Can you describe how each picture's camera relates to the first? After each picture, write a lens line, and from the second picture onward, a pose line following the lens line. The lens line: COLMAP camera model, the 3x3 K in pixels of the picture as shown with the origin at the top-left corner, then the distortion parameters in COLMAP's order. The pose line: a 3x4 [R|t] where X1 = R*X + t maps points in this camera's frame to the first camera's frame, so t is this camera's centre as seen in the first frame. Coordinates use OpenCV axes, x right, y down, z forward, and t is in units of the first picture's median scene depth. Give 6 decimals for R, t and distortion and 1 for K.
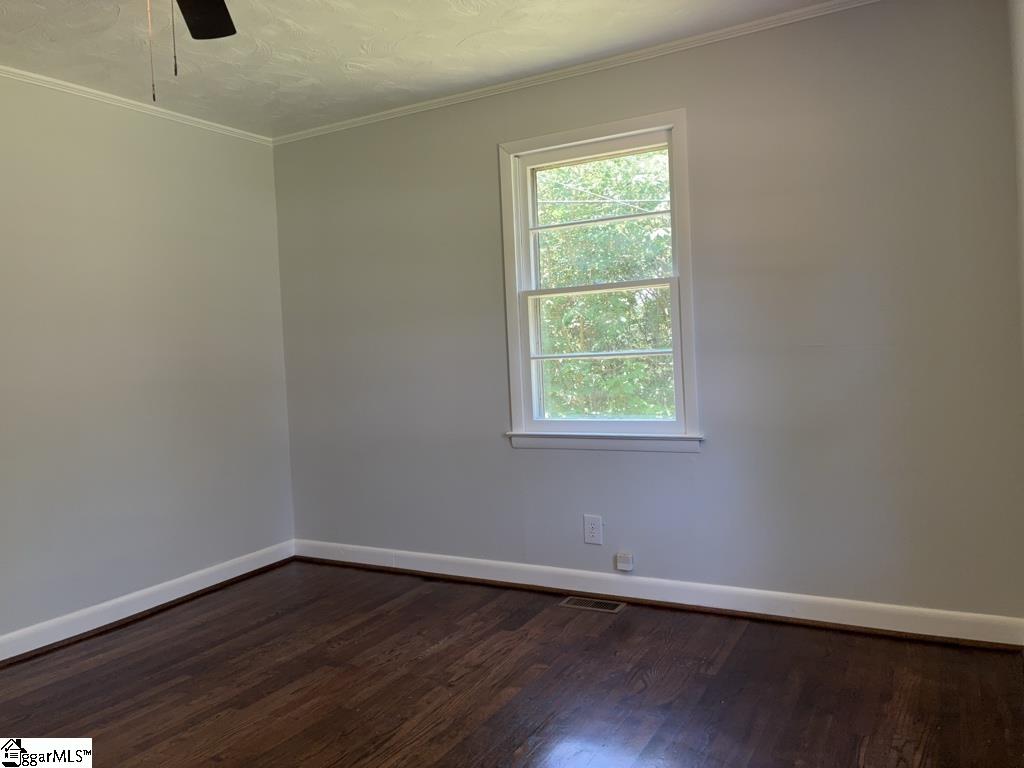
lens RADIAL K [[779.4, 0, 516.2], [0, 779.4, 376.2], [0, 0, 1]] dist [0.023221, -0.020865]
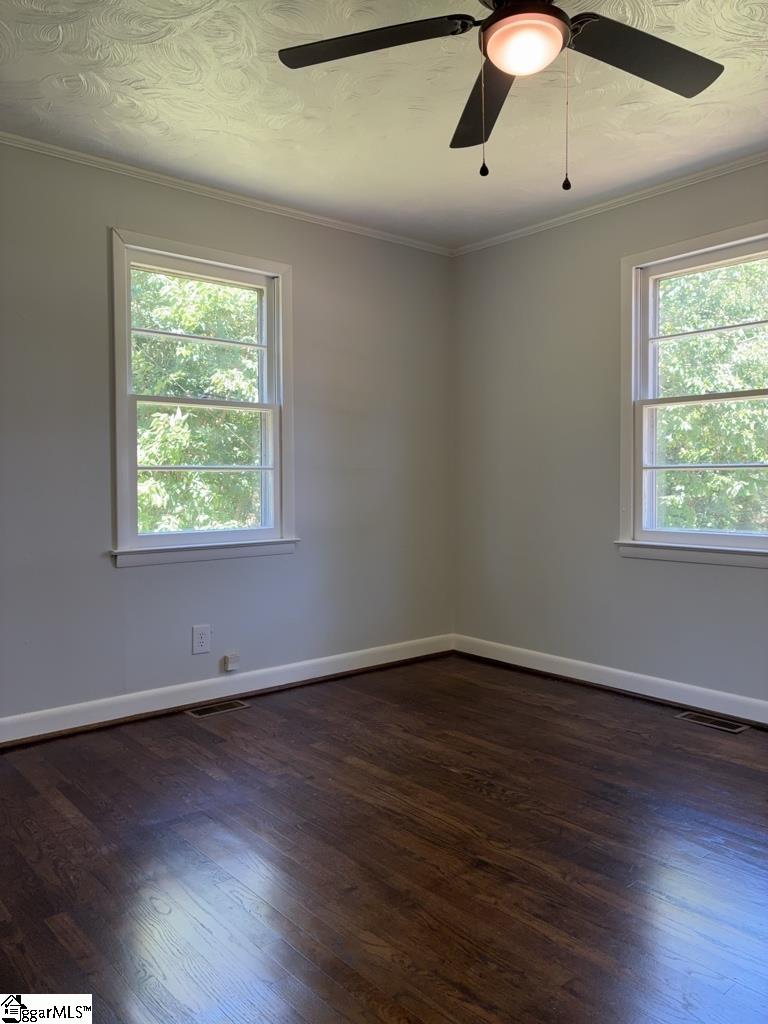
lens RADIAL K [[779.4, 0, 389.0], [0, 779.4, 507.1], [0, 0, 1]] dist [0.023221, -0.020865]
pose [[0.363897, 0.000362, 0.931439, -0.802338], [0.023188, 0.999686, -0.009448, 0.041388], [-0.931151, 0.025037, 0.363774, 0.415974]]
